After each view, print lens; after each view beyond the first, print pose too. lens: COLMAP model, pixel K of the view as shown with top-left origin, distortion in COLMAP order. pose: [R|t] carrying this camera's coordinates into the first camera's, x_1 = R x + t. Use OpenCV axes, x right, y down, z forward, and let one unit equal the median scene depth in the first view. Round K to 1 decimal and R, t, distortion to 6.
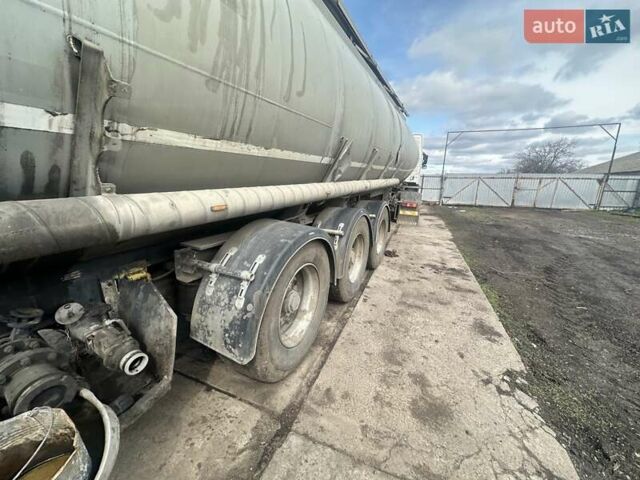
lens RADIAL K [[255.5, 0, 318.5], [0, 255.5, 241.9], [0, 0, 1]] dist [-0.000048, -0.000681]
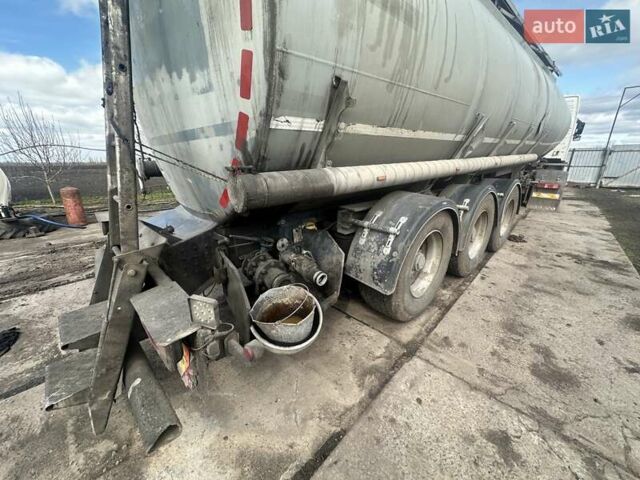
lens RADIAL K [[255.5, 0, 318.3], [0, 255.5, 241.4], [0, 0, 1]] dist [-0.000048, -0.000681]
pose [[0.929012, 0.085737, -0.359980, -0.139845], [-0.061616, 0.995049, 0.077977, 0.092823], [0.364884, -0.050261, 0.929696, -0.326754]]
